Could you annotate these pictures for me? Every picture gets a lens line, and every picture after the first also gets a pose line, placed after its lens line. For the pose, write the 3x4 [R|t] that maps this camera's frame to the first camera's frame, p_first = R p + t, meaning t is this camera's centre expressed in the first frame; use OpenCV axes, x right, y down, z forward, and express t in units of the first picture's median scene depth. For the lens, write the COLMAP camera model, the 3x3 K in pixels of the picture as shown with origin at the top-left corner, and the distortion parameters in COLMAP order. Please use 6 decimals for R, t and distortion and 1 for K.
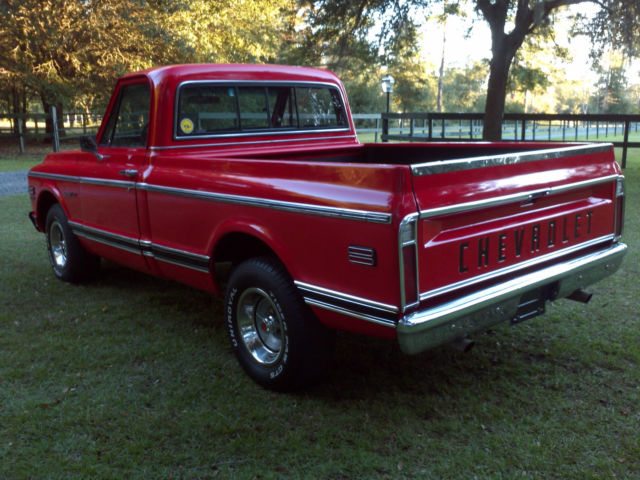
lens RADIAL K [[663.4, 0, 345.2], [0, 663.4, 242.0], [0, 0, 1]] dist [-0.062913, 0.010970]
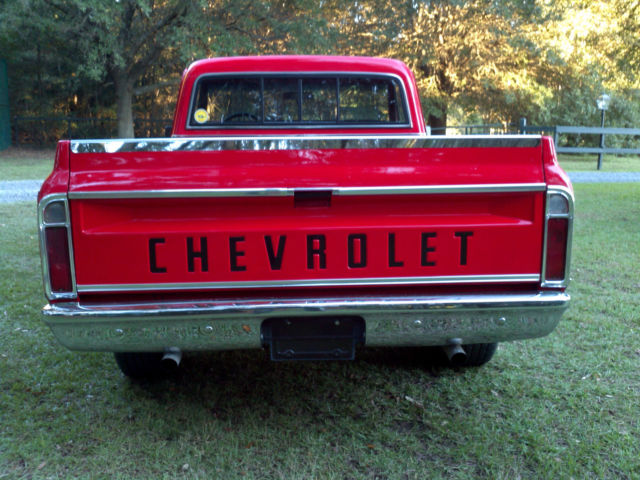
lens RADIAL K [[663.4, 0, 345.2], [0, 663.4, 242.0], [0, 0, 1]] dist [-0.062913, 0.010970]
pose [[0.777822, 0.115327, -0.617813, 0.603842], [-0.133677, 0.990885, 0.016670, -0.026963], [0.614104, 0.069621, 0.786148, 0.332050]]
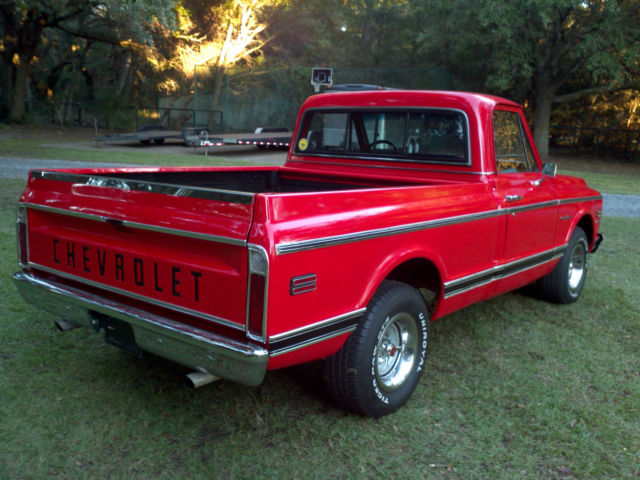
lens RADIAL K [[654.0, 0, 320.0], [0, 654.0, 240.0], [0, 0, 1]] dist [-0.005954, -0.007091]
pose [[0.145684, 0.187736, -0.971355, 0.967600], [-0.229963, 0.961364, 0.151316, -0.197666], [0.962233, 0.201331, 0.183228, 0.847357]]
